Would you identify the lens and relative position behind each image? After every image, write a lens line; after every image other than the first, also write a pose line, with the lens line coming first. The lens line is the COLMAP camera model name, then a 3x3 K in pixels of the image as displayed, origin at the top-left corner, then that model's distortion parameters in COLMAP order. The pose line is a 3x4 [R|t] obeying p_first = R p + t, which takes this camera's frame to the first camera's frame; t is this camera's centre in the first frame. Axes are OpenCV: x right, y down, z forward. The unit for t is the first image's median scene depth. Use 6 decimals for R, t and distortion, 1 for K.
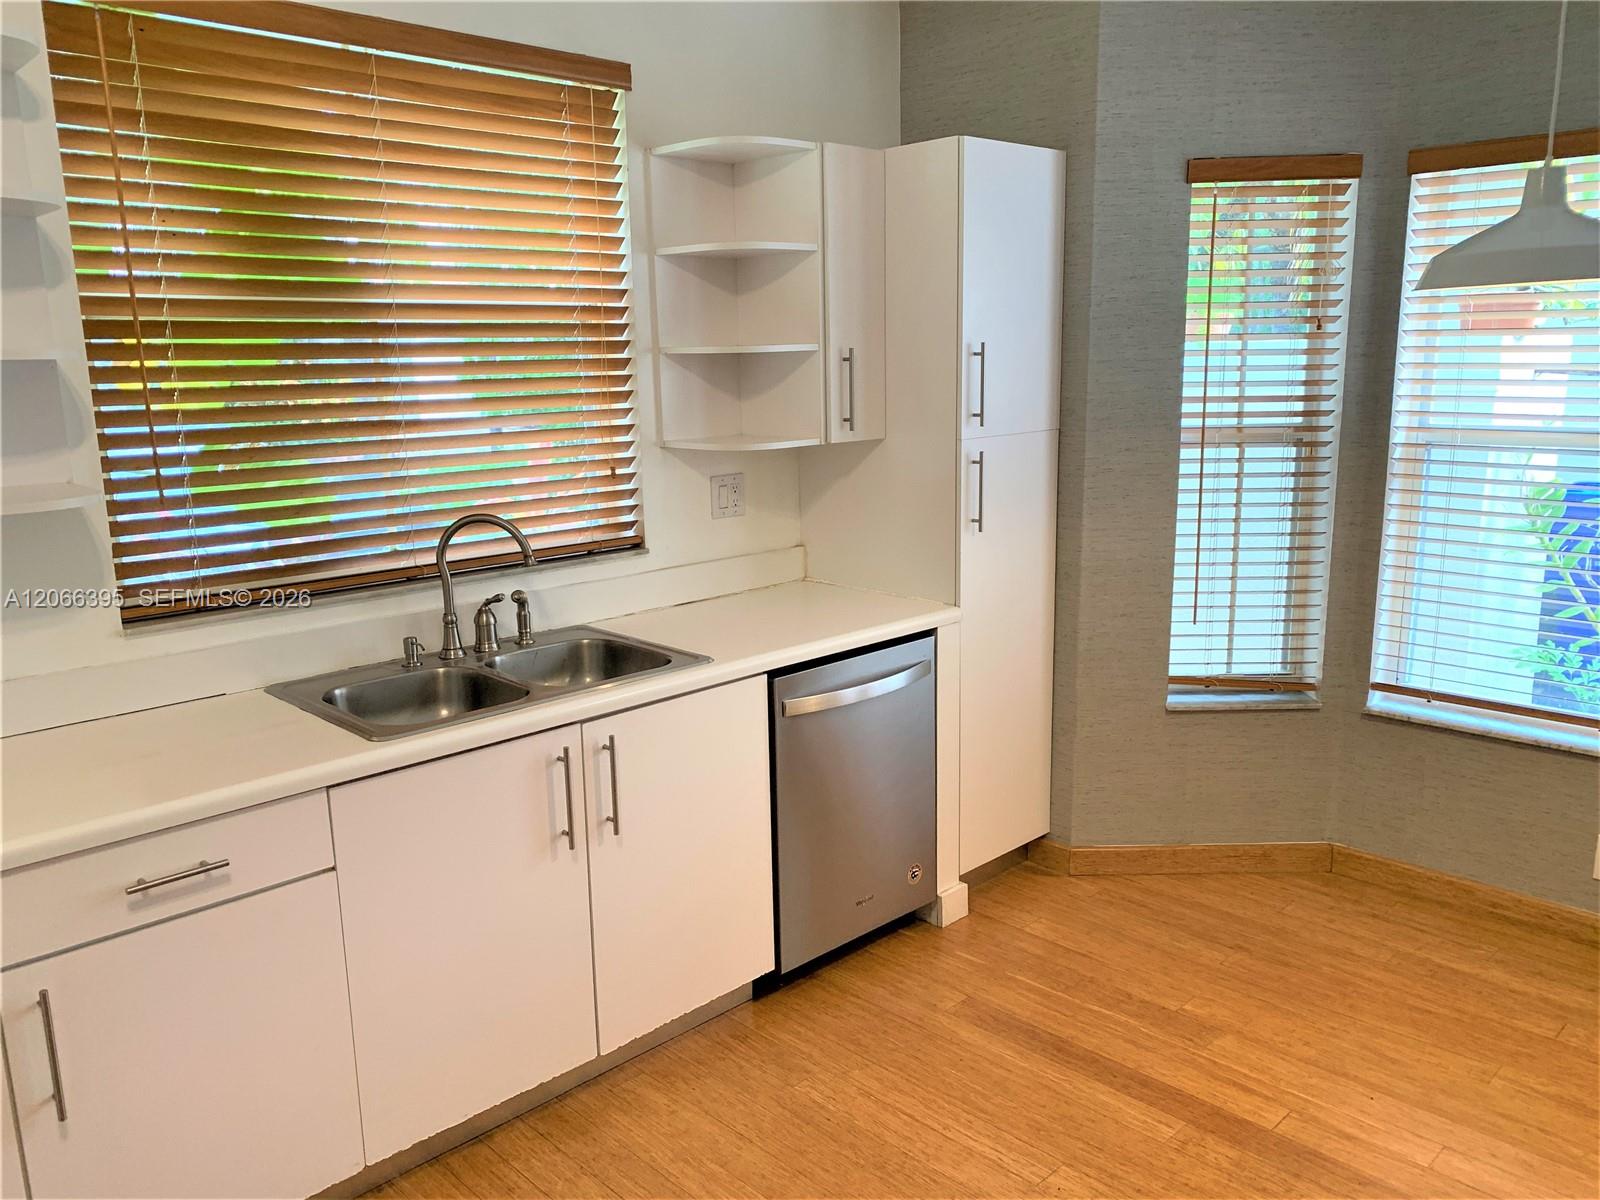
lens RADIAL K [[1235.1, 0, 800.0], [0, 1235.1, 600.0], [0, 0, 1]] dist [0.009732, 0.002063]
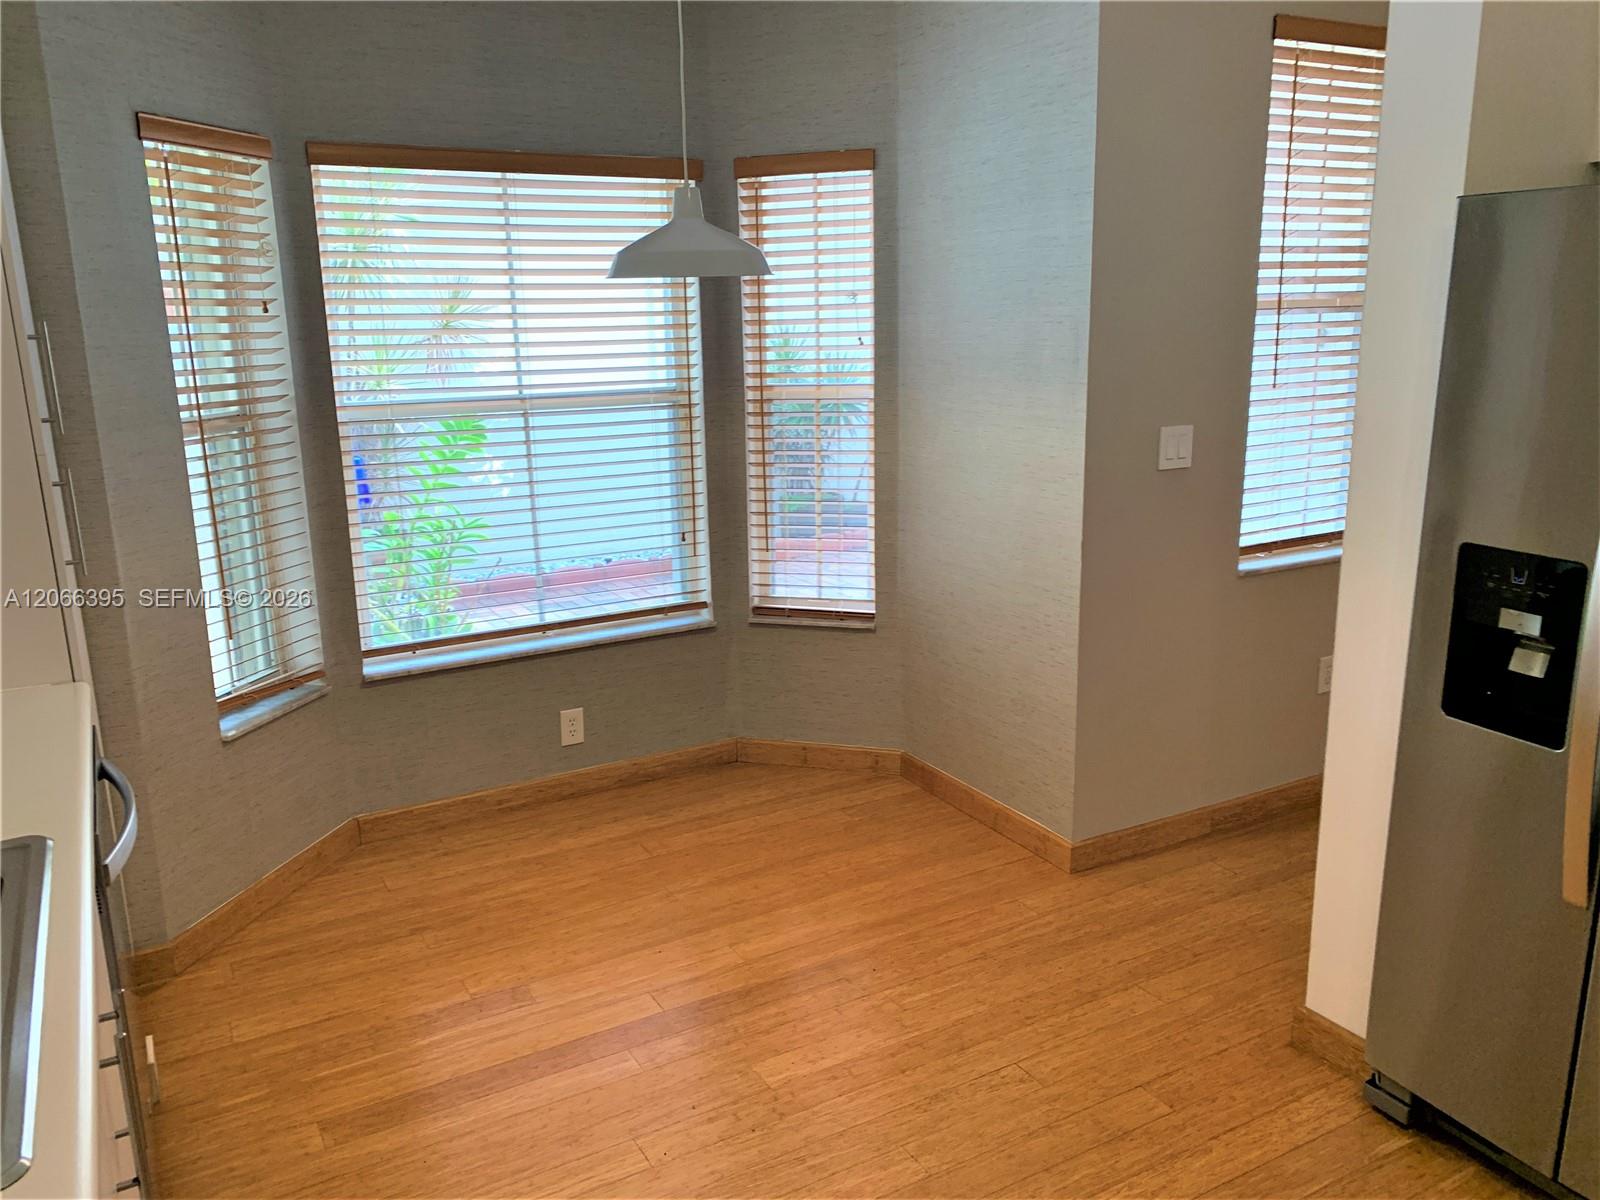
lens RADIAL K [[1214.3, 0, 797.4], [0, 1214.3, 566.0], [0, 0, 1]] dist [-0.001697, -0.002537]
pose [[0.260007, -0.185963, 0.947530, -0.409678], [0.204830, 0.969570, 0.134083, -0.067146], [-0.943632, 0.159220, 0.290186, 0.357904]]
